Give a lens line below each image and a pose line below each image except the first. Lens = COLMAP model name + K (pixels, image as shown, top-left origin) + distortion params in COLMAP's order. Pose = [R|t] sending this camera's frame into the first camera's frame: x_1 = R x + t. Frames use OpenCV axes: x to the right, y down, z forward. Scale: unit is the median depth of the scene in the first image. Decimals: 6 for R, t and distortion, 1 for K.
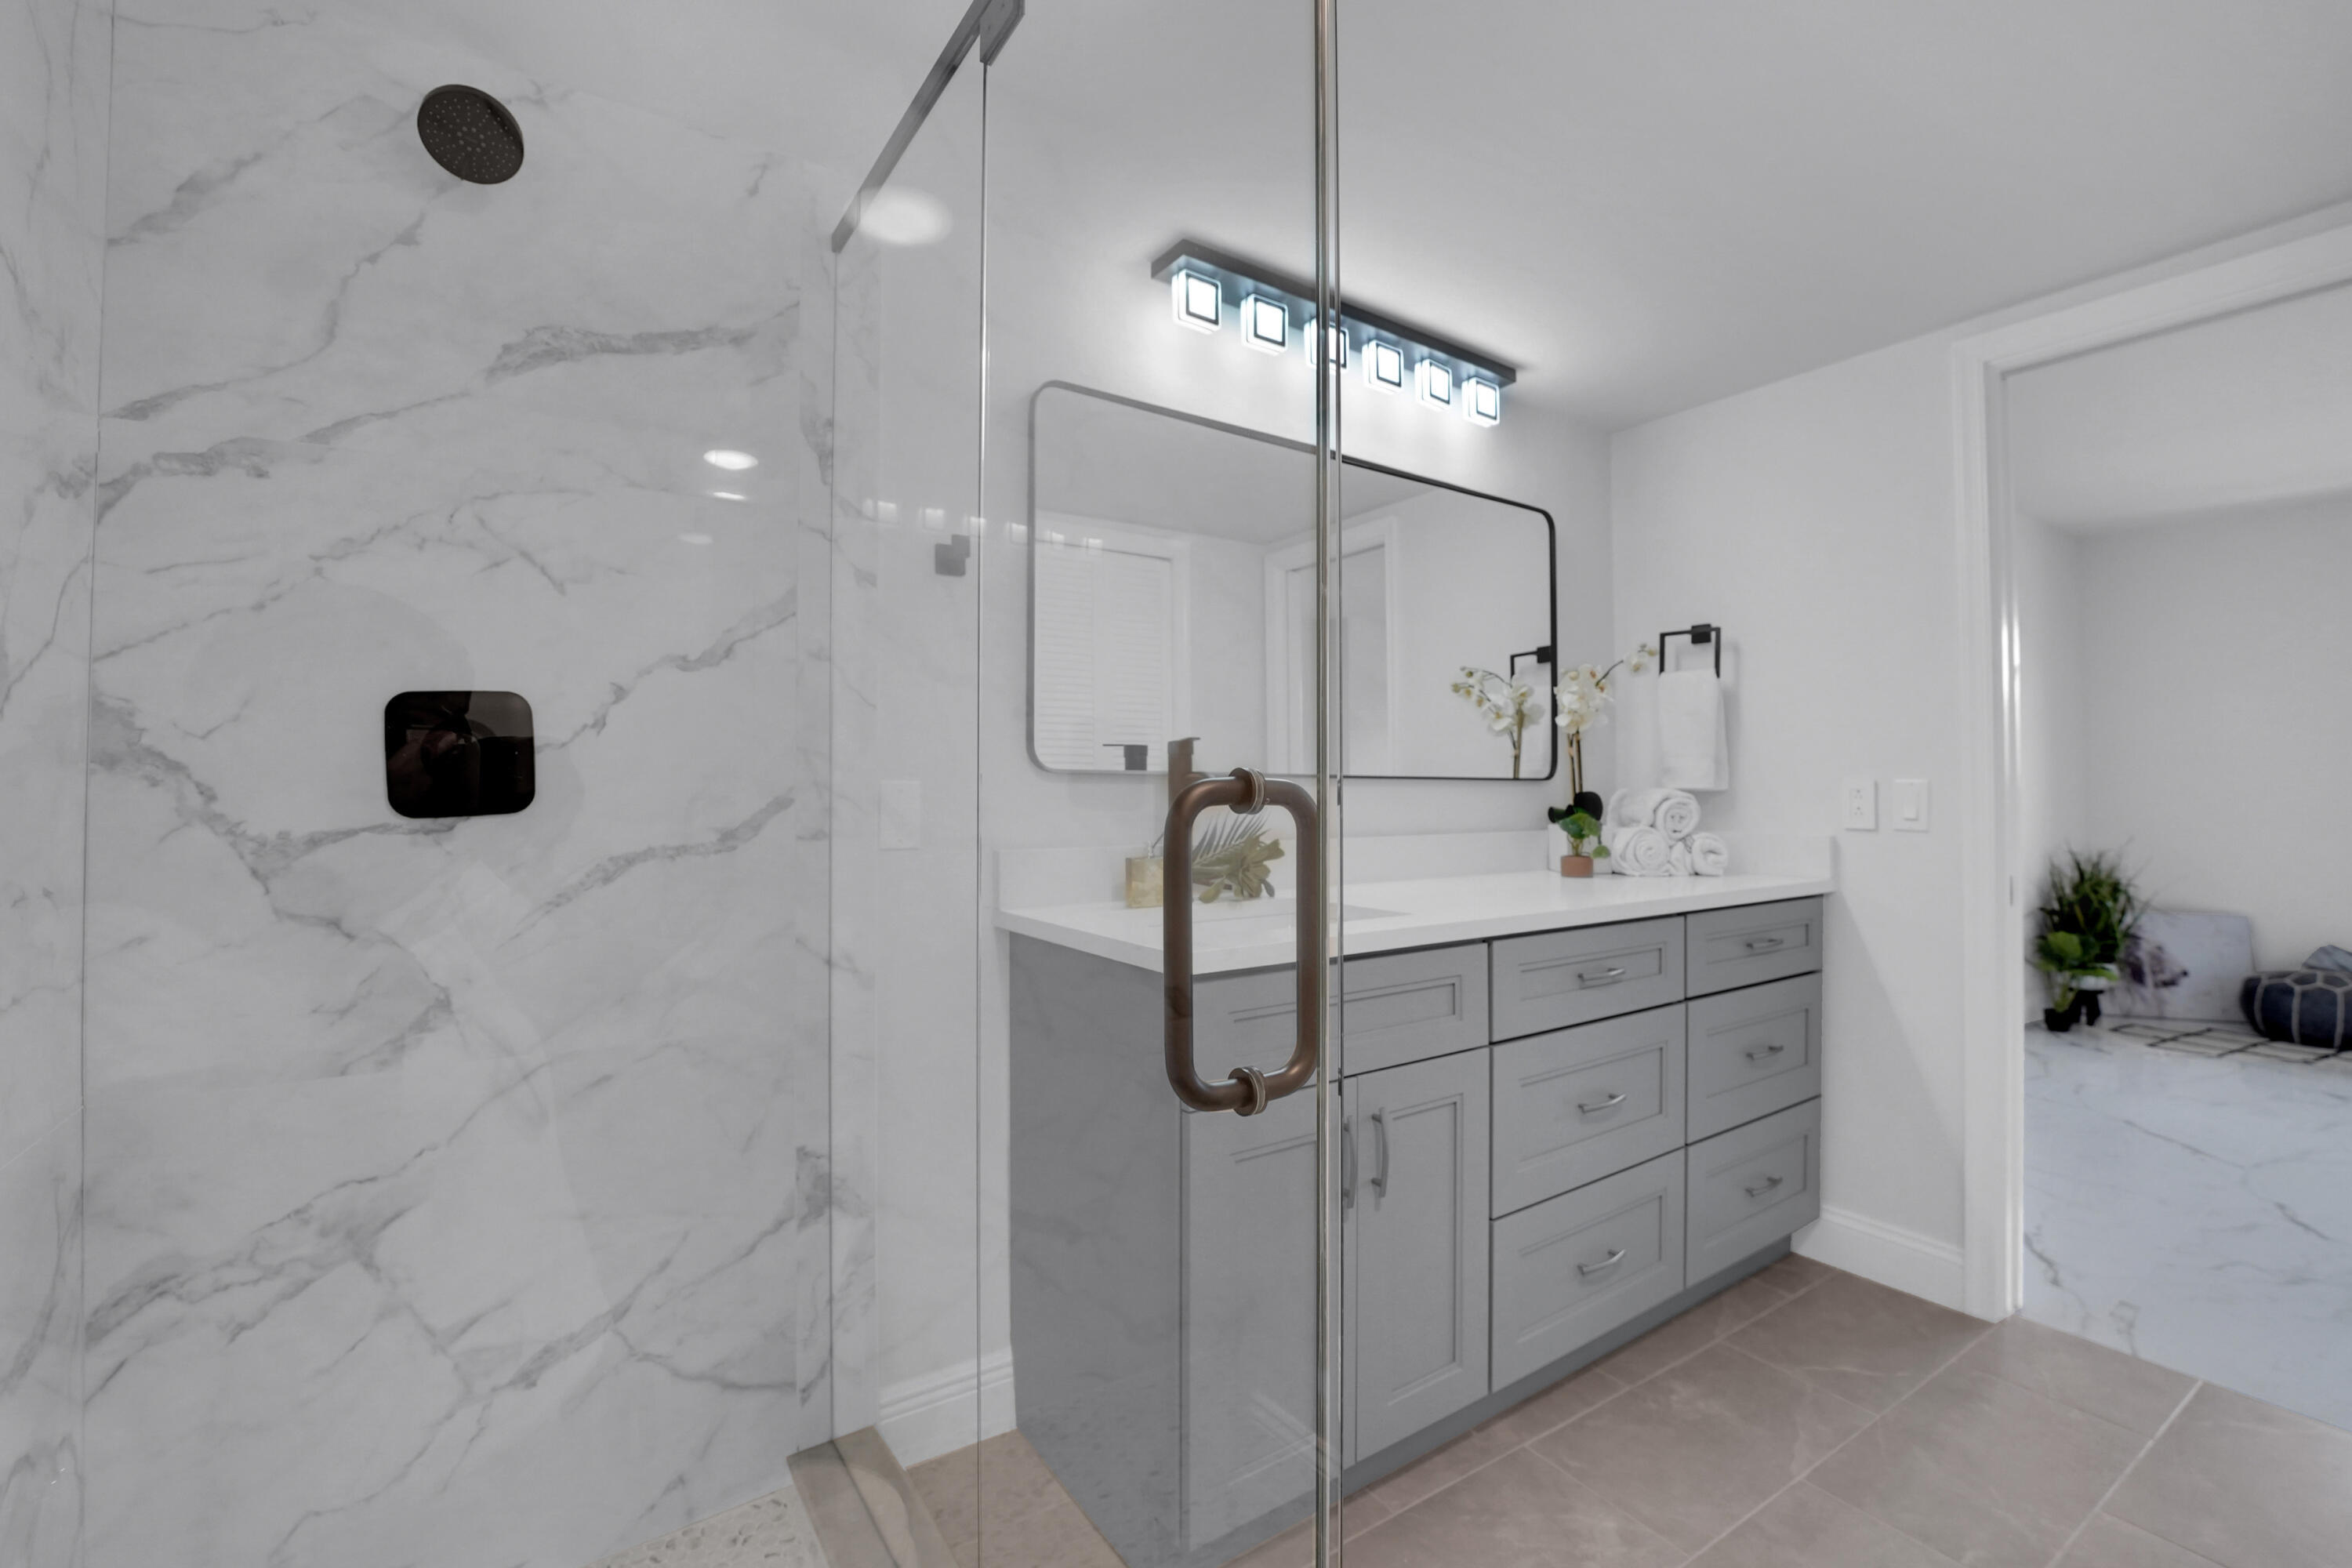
lens RADIAL K [[982.2, 0, 1176.0], [0, 982.2, 784.0], [0, 0, 1]] dist [-0.016327, 0.000190]
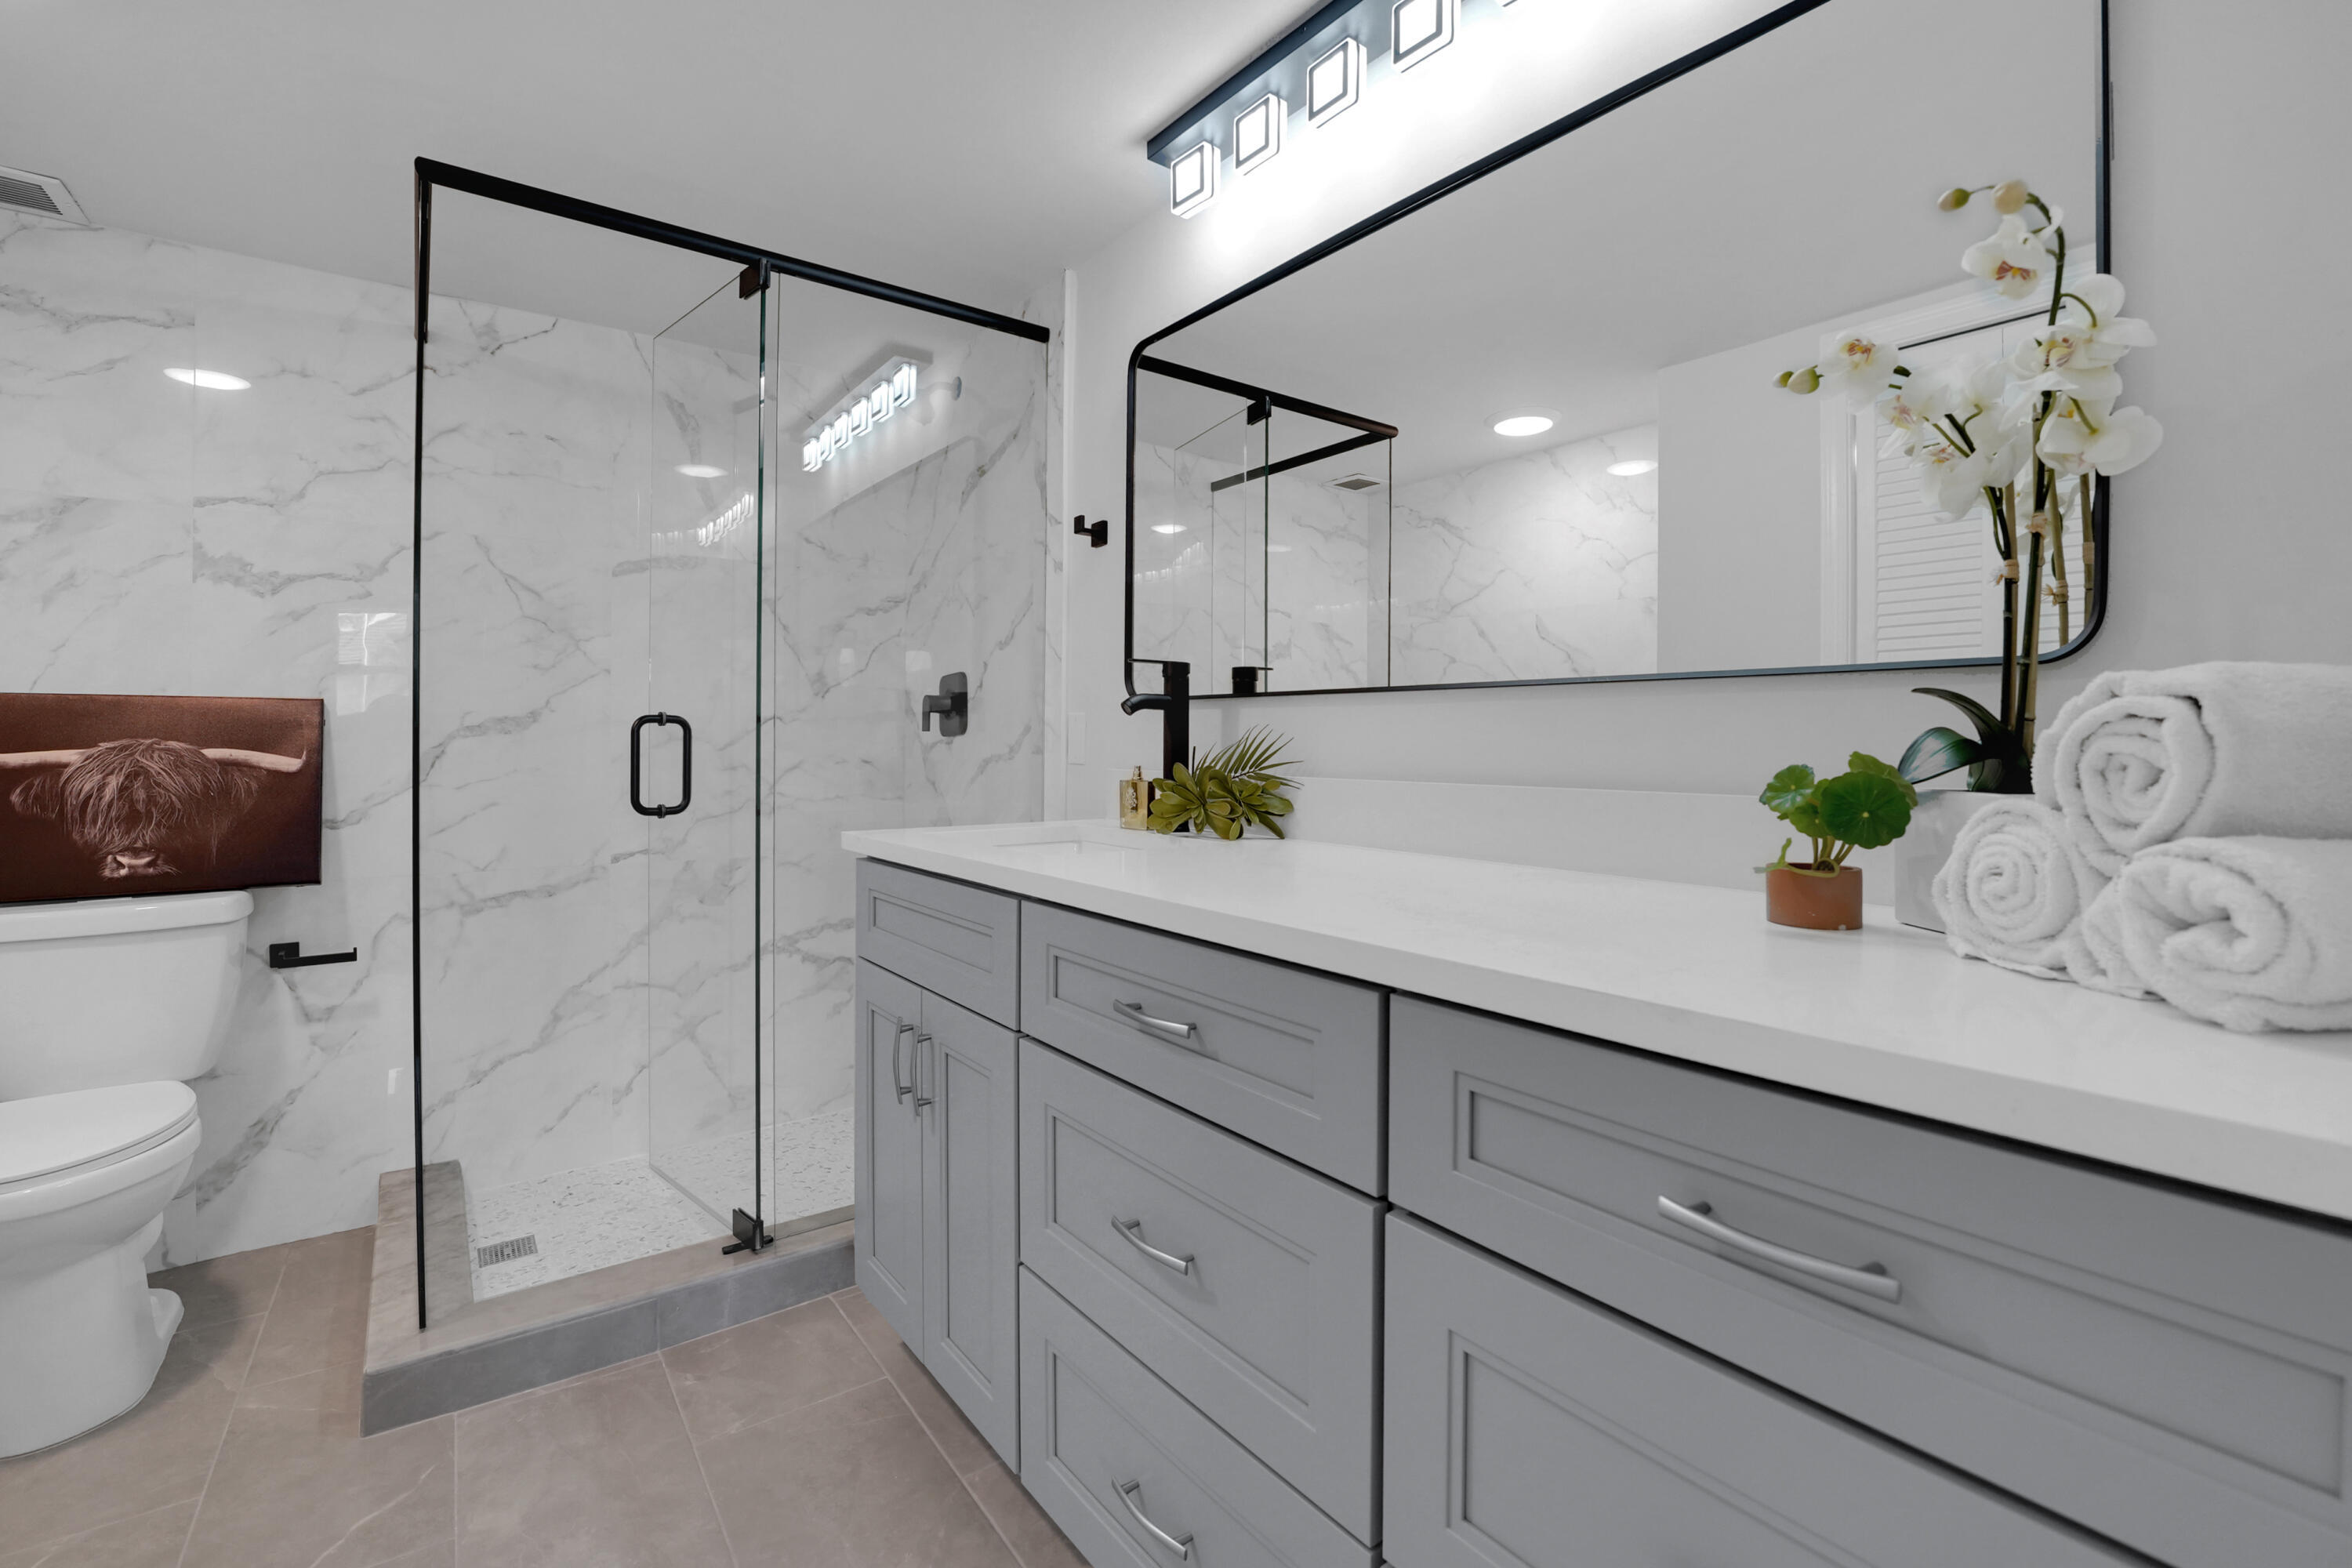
lens RADIAL K [[1030.2, 0, 1175.9], [0, 1030.2, 754.8], [0, 0, 1]] dist [-0.020664, -0.000238]
pose [[0.051462, 0.010658, -0.998618, 1.172449], [-0.000006, 0.999943, 0.010672, 0.040724], [0.998675, -0.000543, 0.051459, 1.119024]]
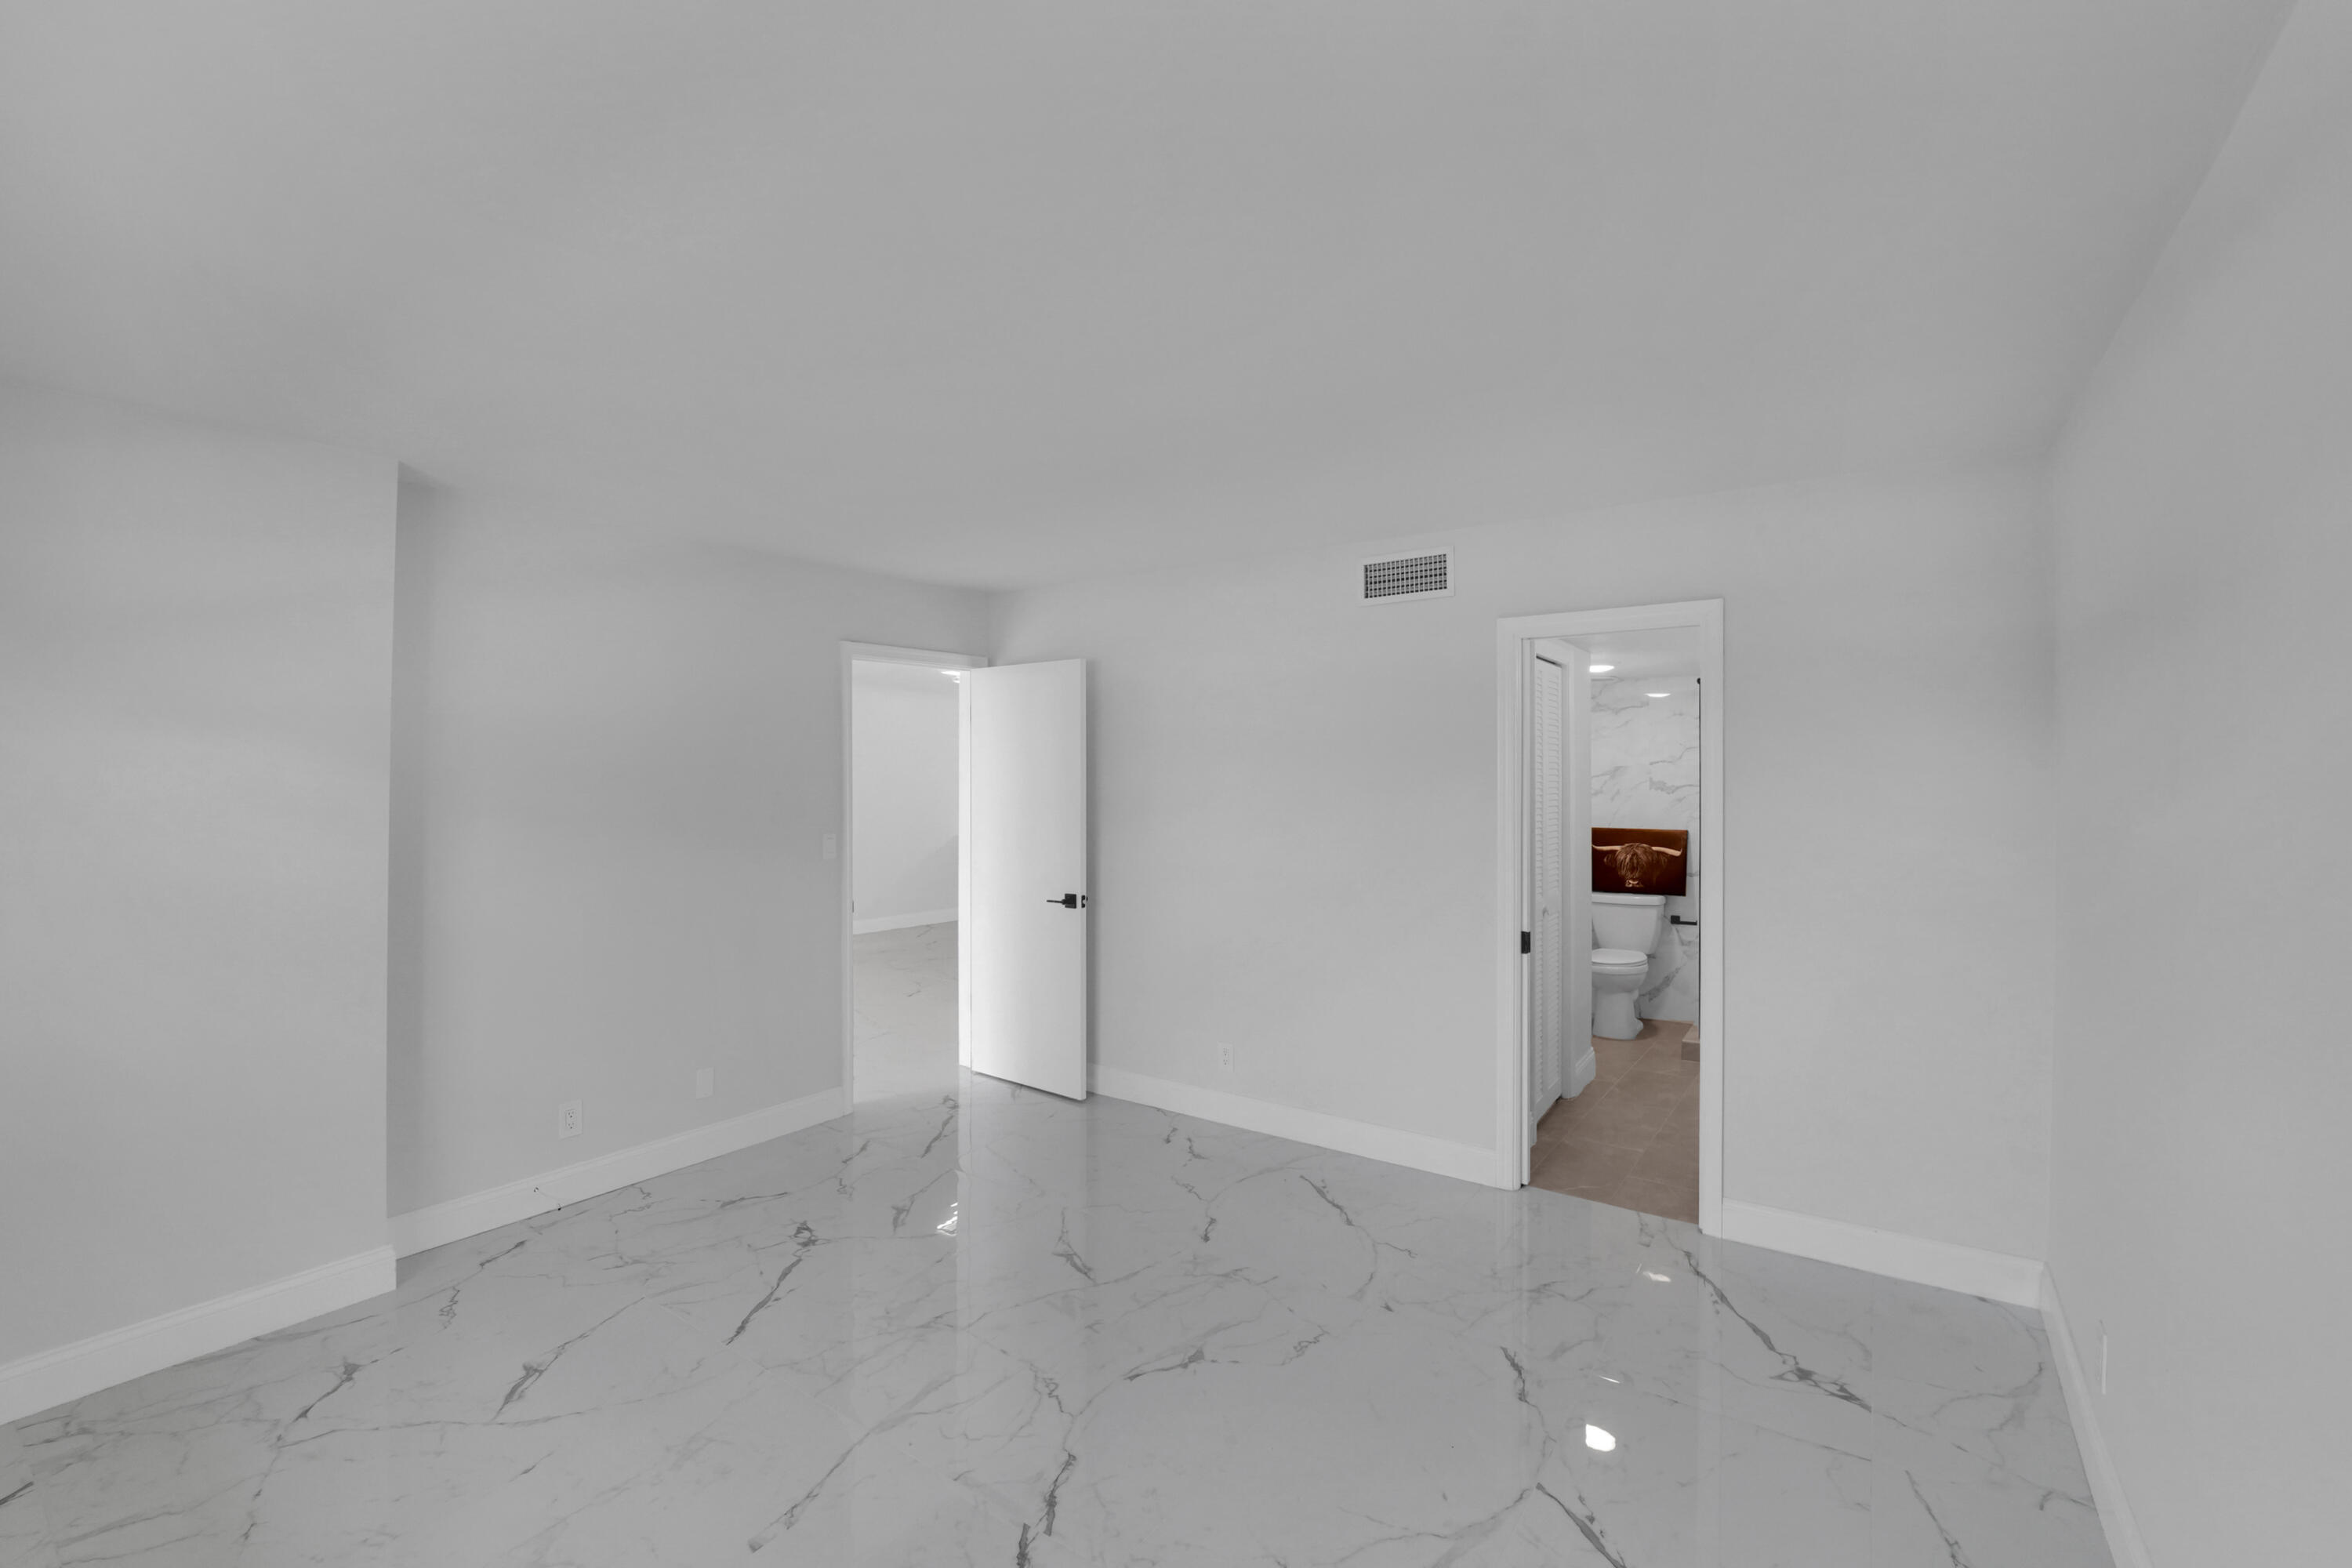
lens RADIAL K [[982.2, 0, 1176.0], [0, 982.2, 784.0], [0, 0, 1]] dist [-0.016327, 0.000190]
pose [[-0.931782, 0.007322, -0.362945, 2.568165], [0.006563, 0.999973, 0.003324, -0.170809], [0.362959, 0.000715, -0.931805, 2.473762]]
